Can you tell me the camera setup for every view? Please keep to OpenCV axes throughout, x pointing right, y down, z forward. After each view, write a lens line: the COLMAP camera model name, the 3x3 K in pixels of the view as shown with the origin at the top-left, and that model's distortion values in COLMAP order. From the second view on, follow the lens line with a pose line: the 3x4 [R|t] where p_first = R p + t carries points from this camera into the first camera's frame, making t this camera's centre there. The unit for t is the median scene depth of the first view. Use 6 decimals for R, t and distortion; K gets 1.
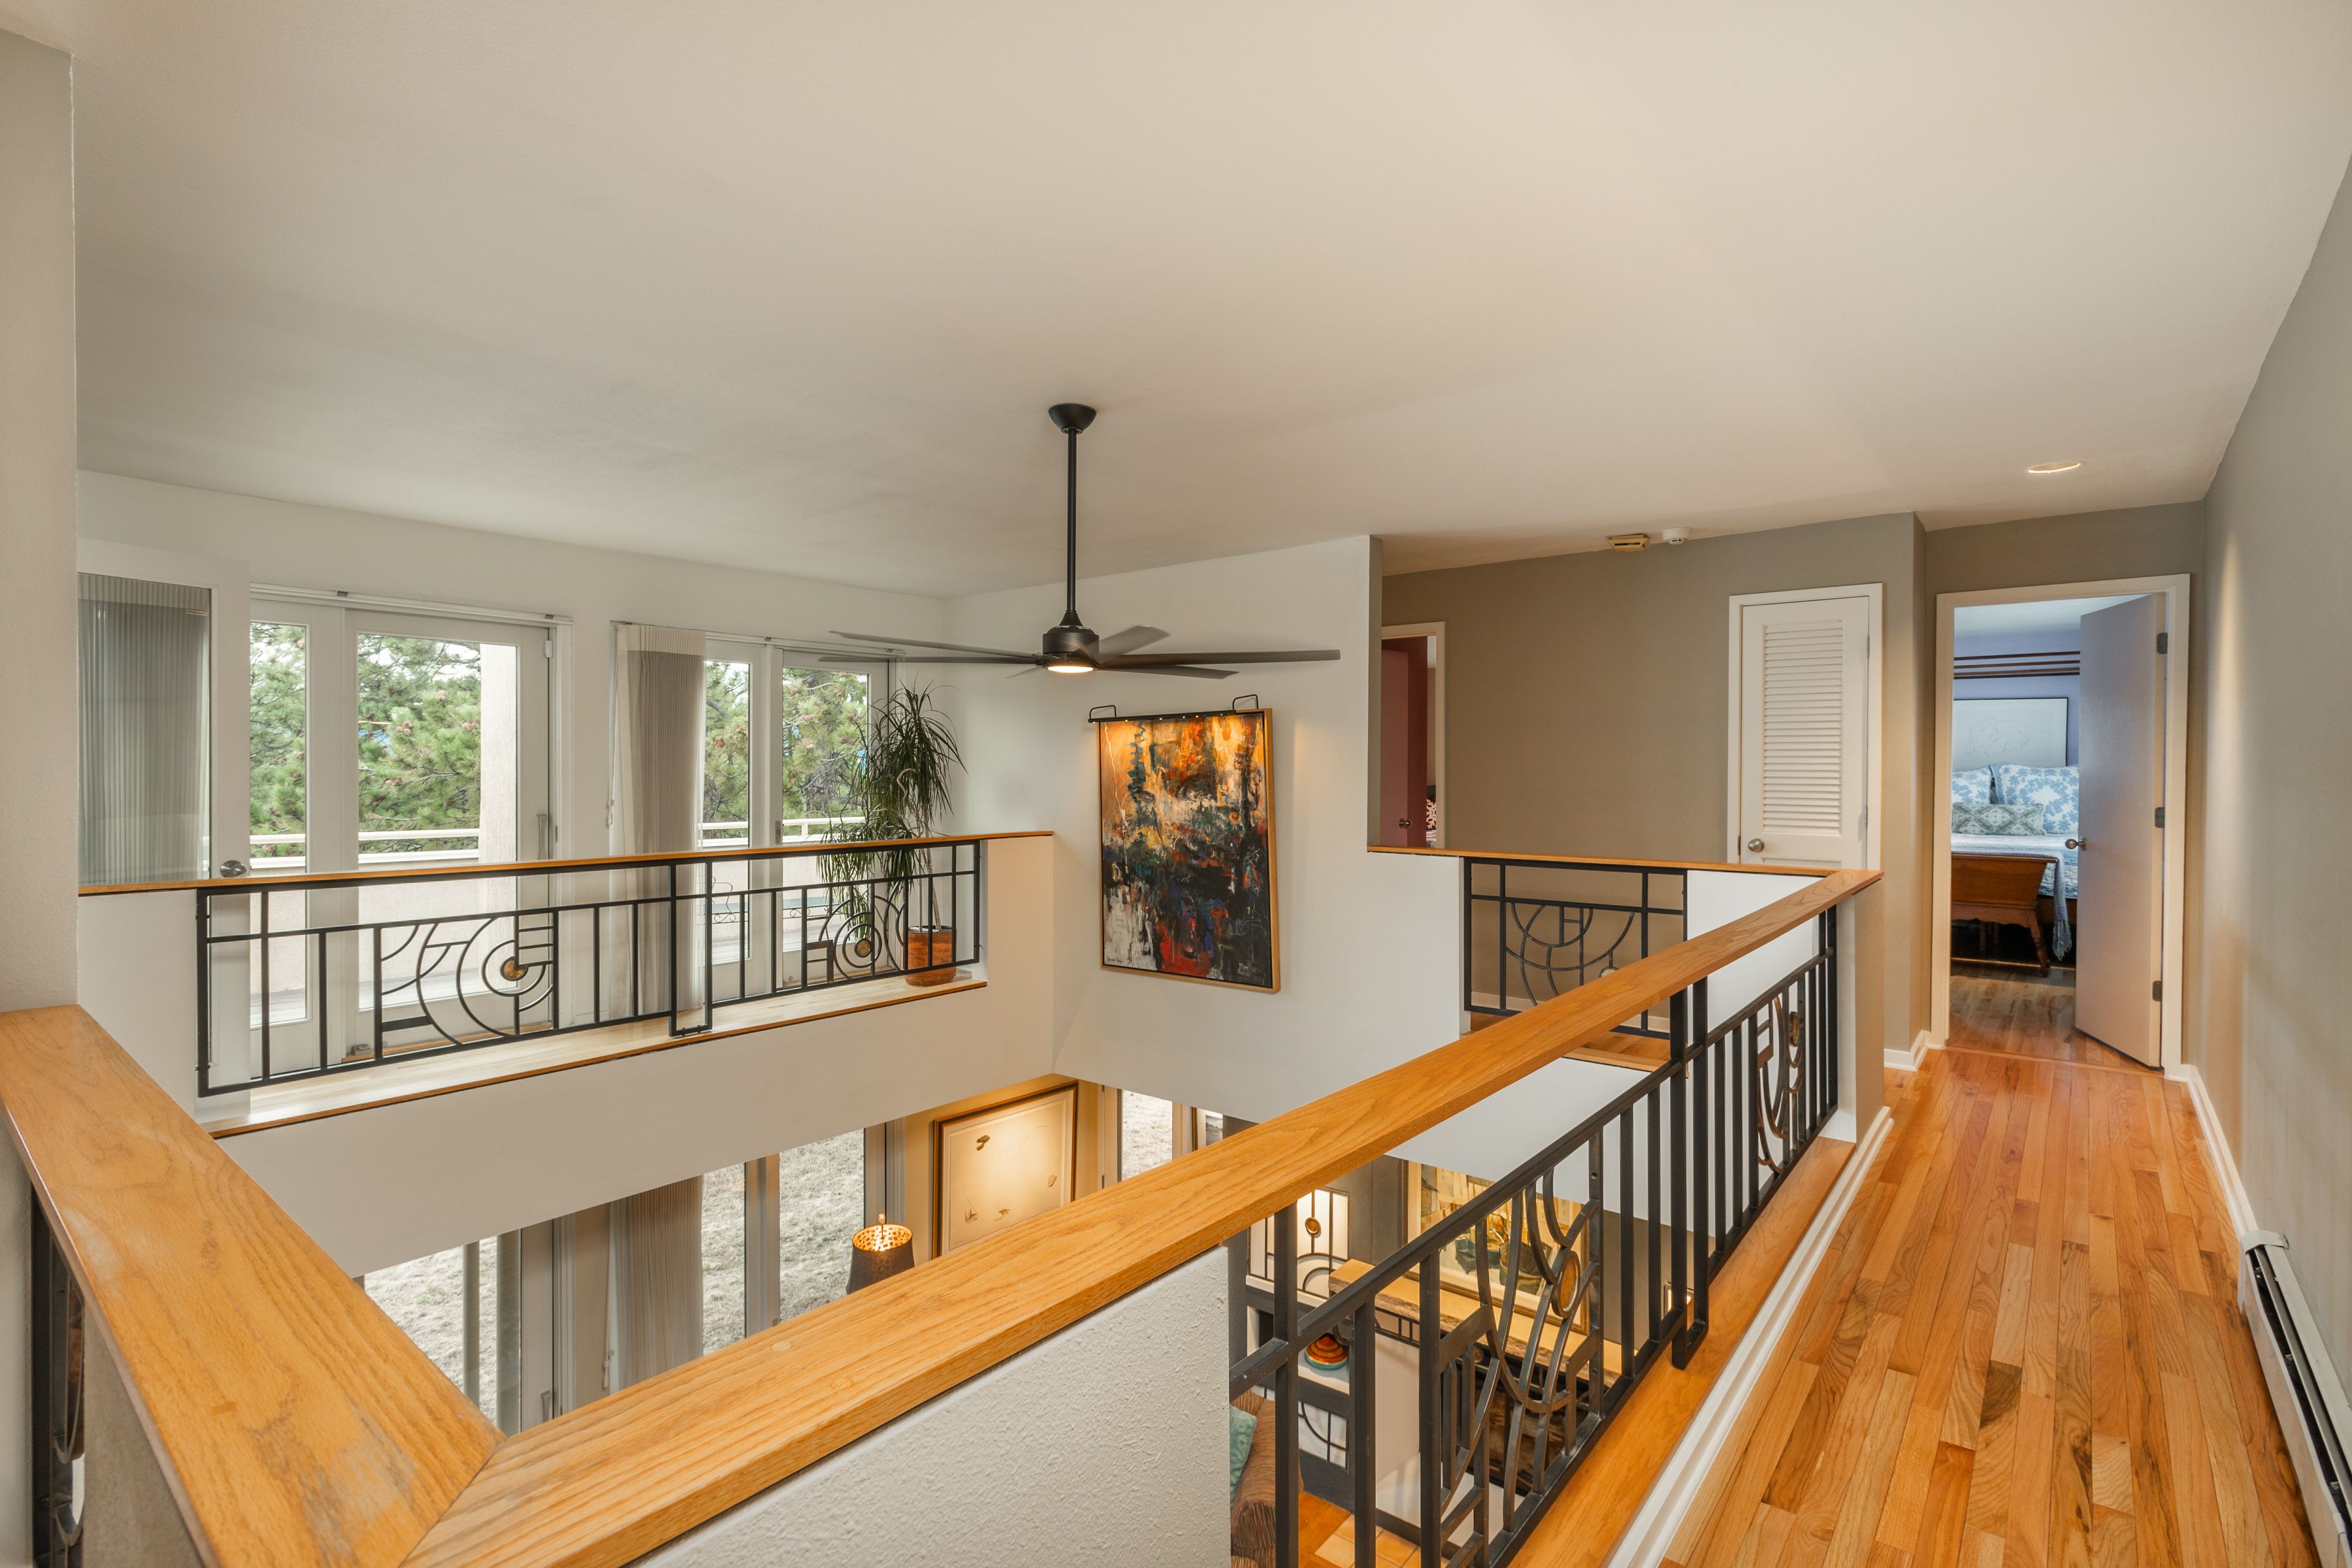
lens RADIAL K [[1098.9, 0, 1172.5], [0, 1098.9, 770.8], [0, 0, 1]] dist [-0.004699, 0.002539]
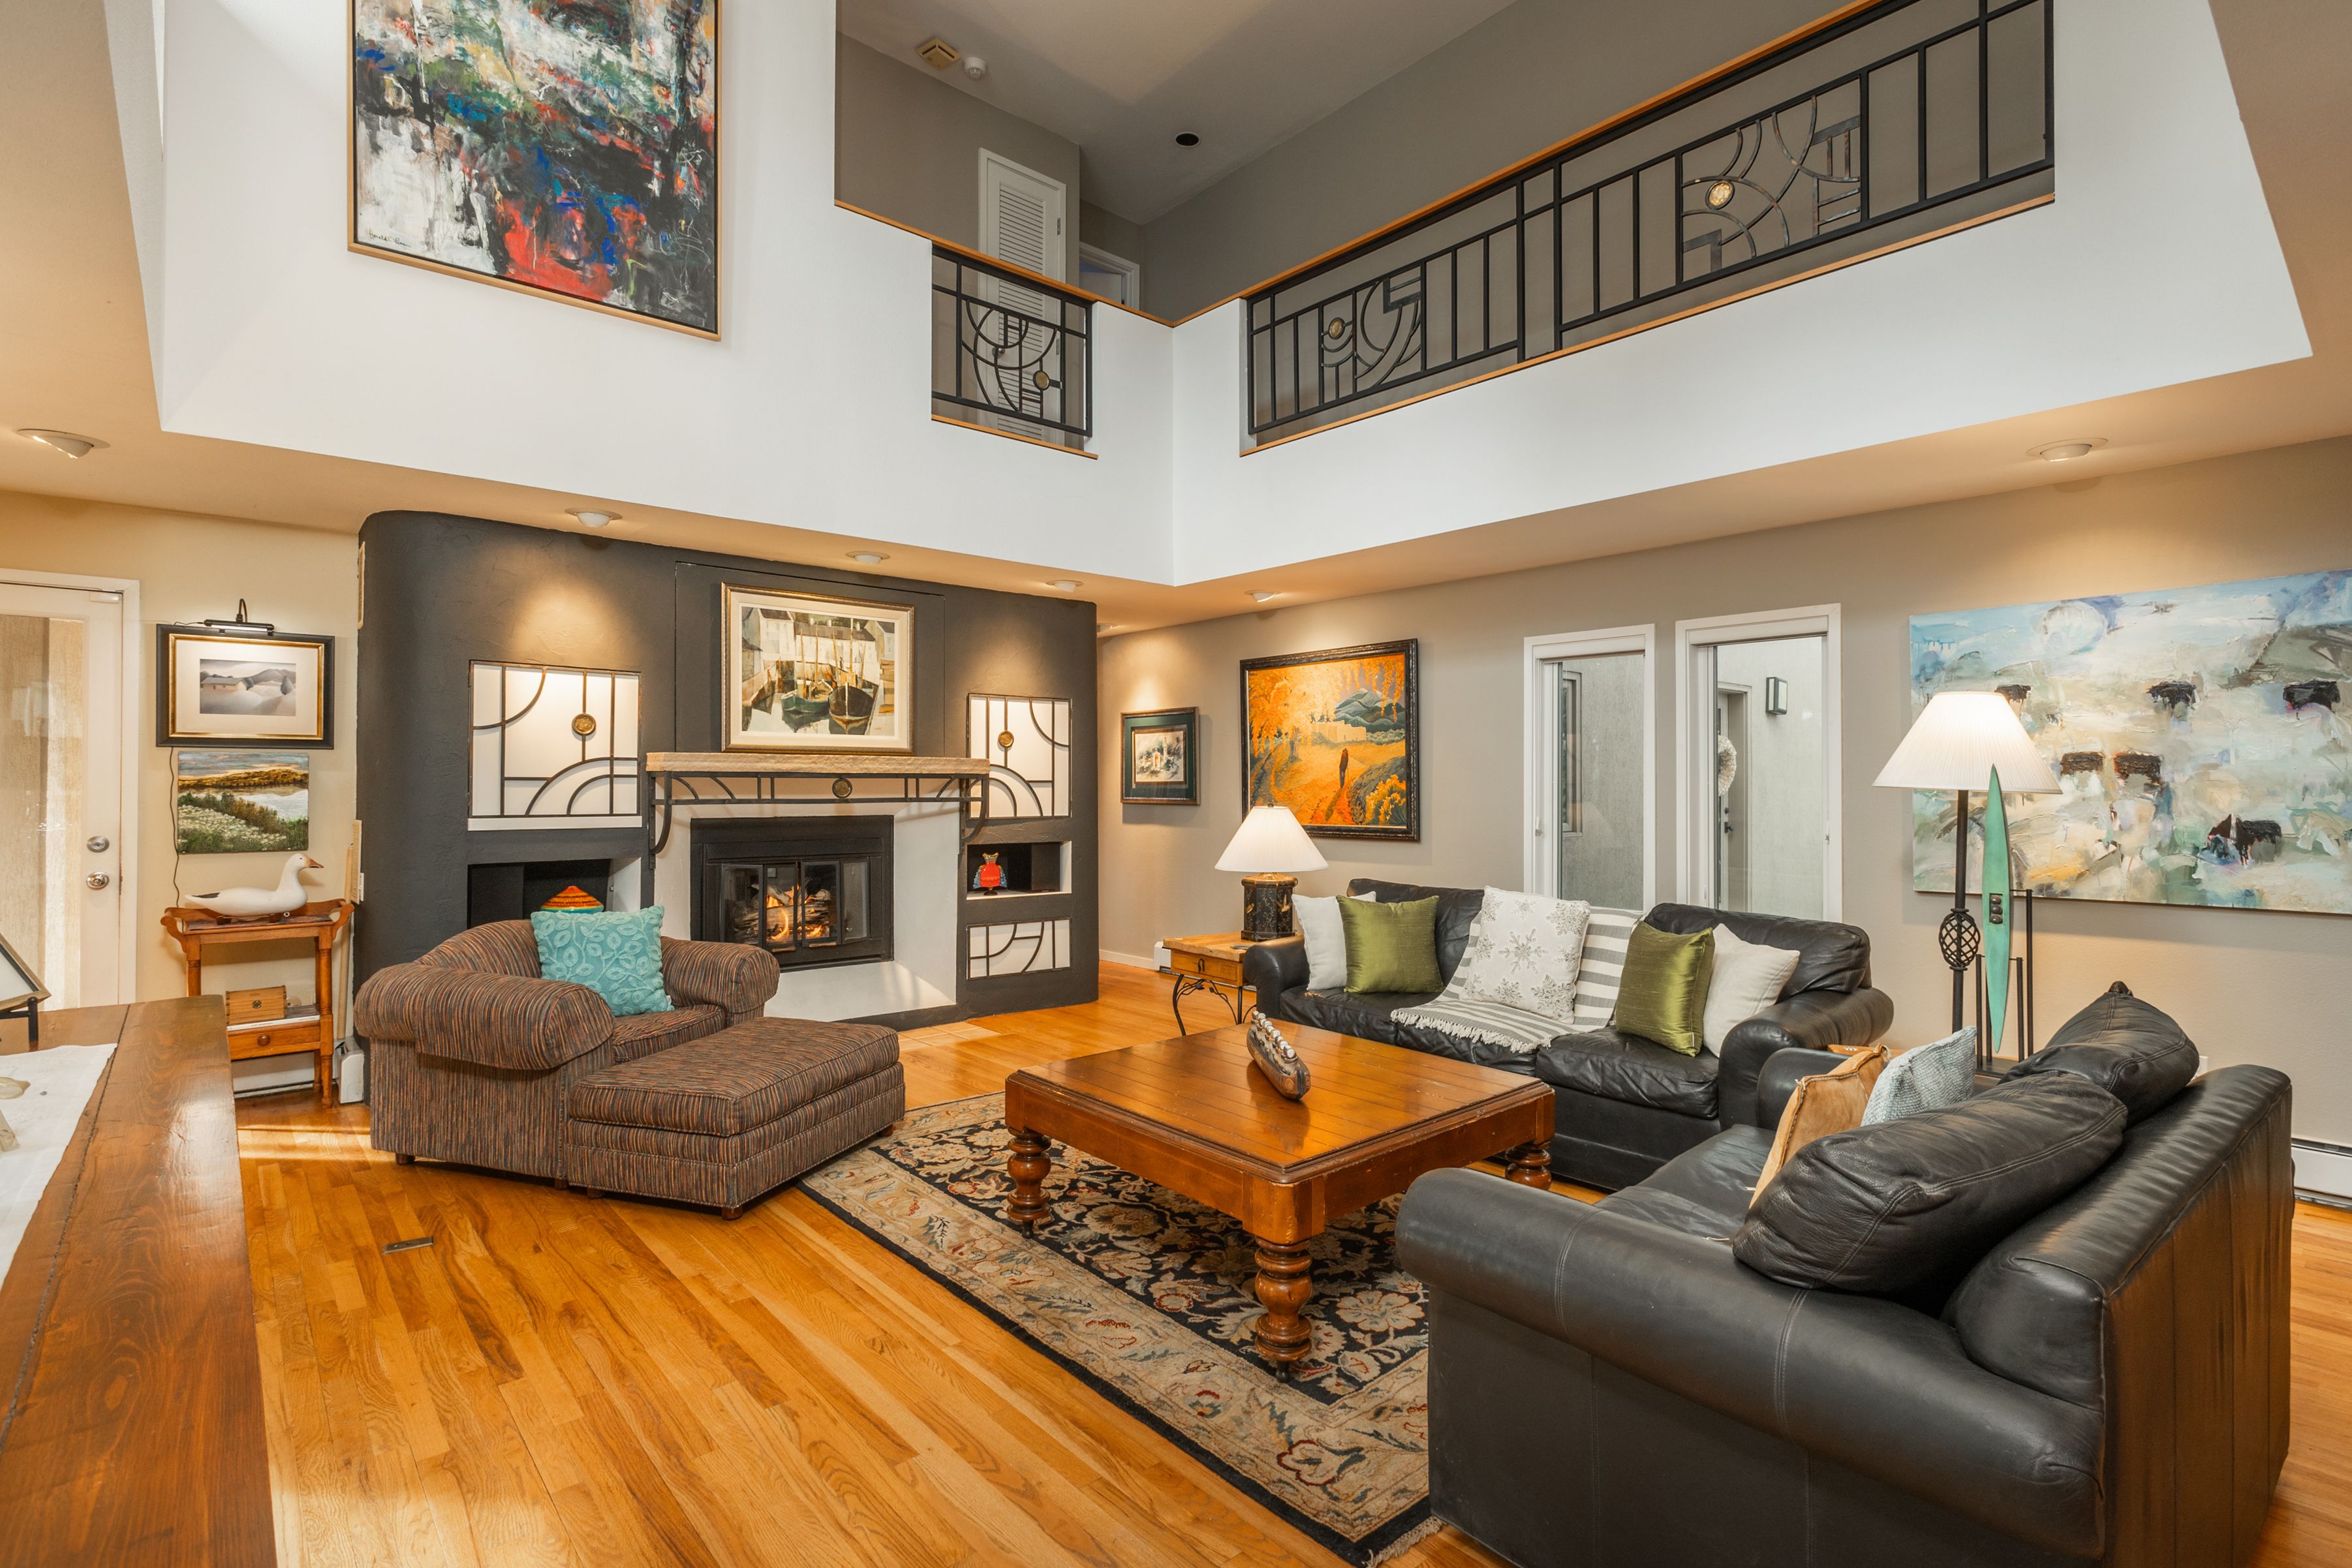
lens RADIAL K [[1098.8, 0, 1182.1], [0, 1098.8, 776.2], [0, 0, 1]] dist [-0.004699, 0.002539]
pose [[0.155519, 0.004536, 0.987822, -0.611572], [0.002882, 0.999983, -0.005046, 0.501144], [-0.987829, 0.003631, 0.155503, 0.523618]]
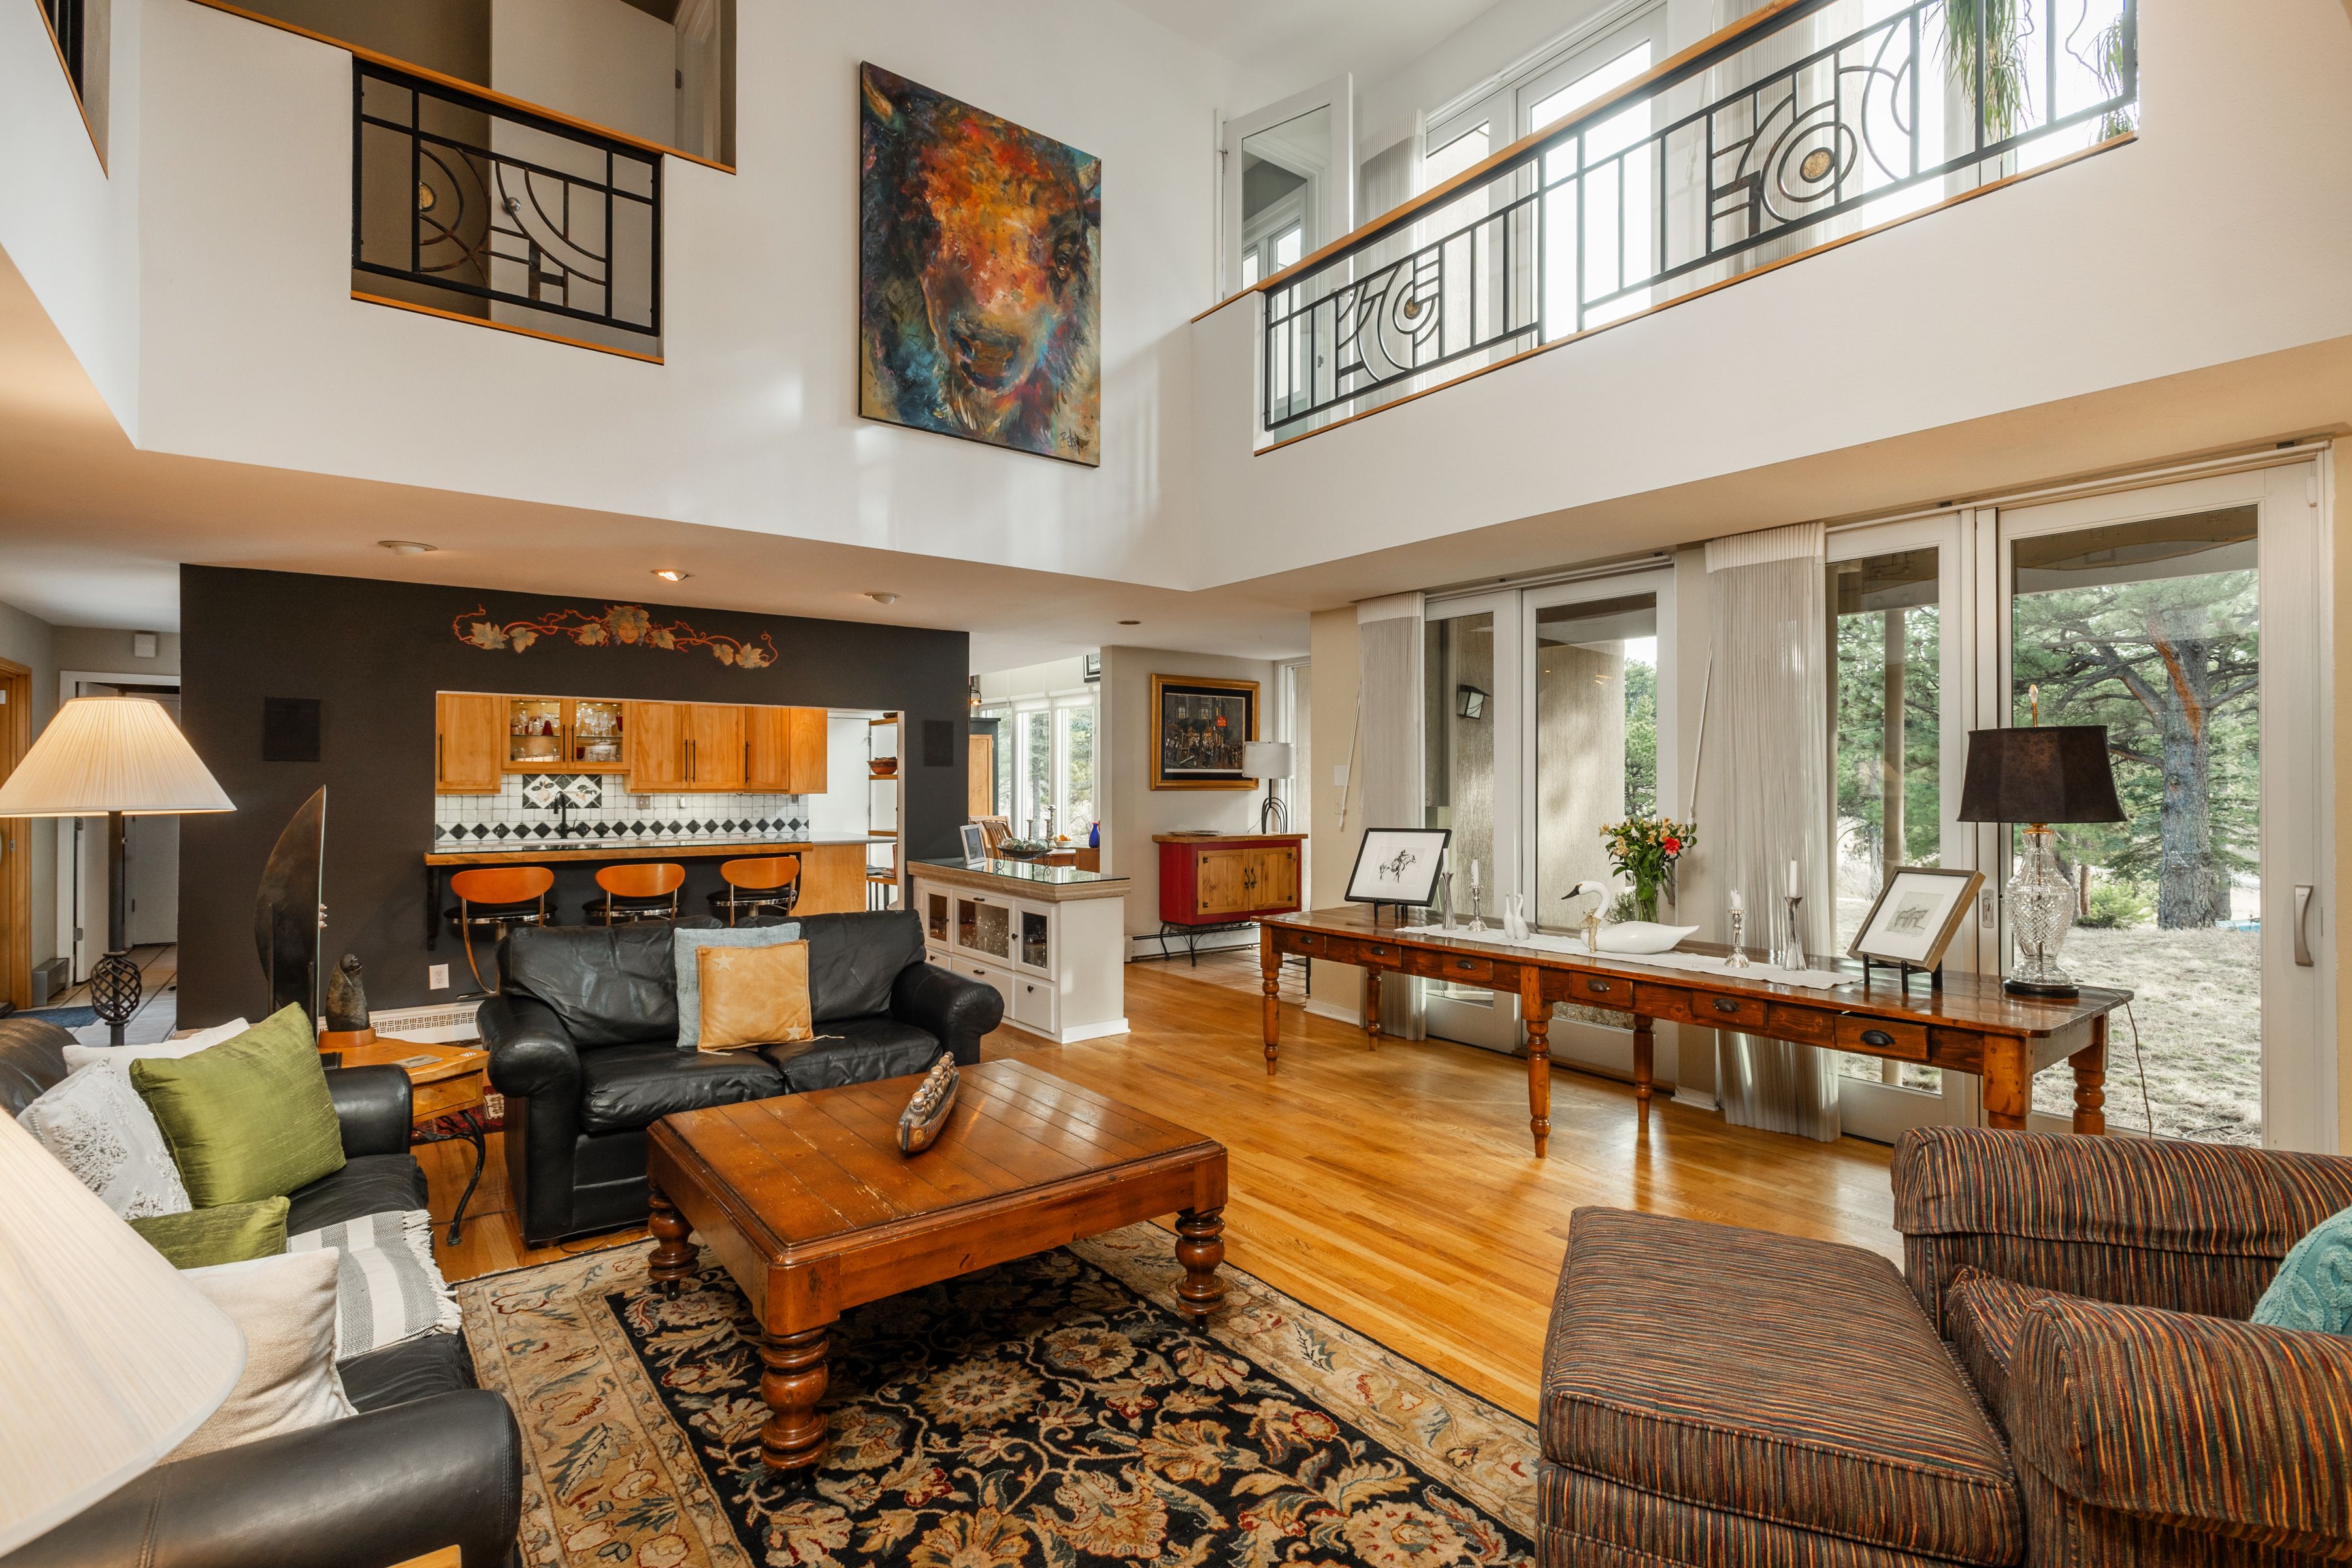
lens RADIAL K [[1098.9, 0, 1187.8], [0, 1098.9, 774.7], [0, 0, 1]] dist [-0.004699, 0.002539]
pose [[-0.226134, -0.010461, -0.974040, 0.371010], [-0.005299, 0.999941, -0.009509, 0.492016], [0.974082, 0.003011, -0.226176, 0.782716]]
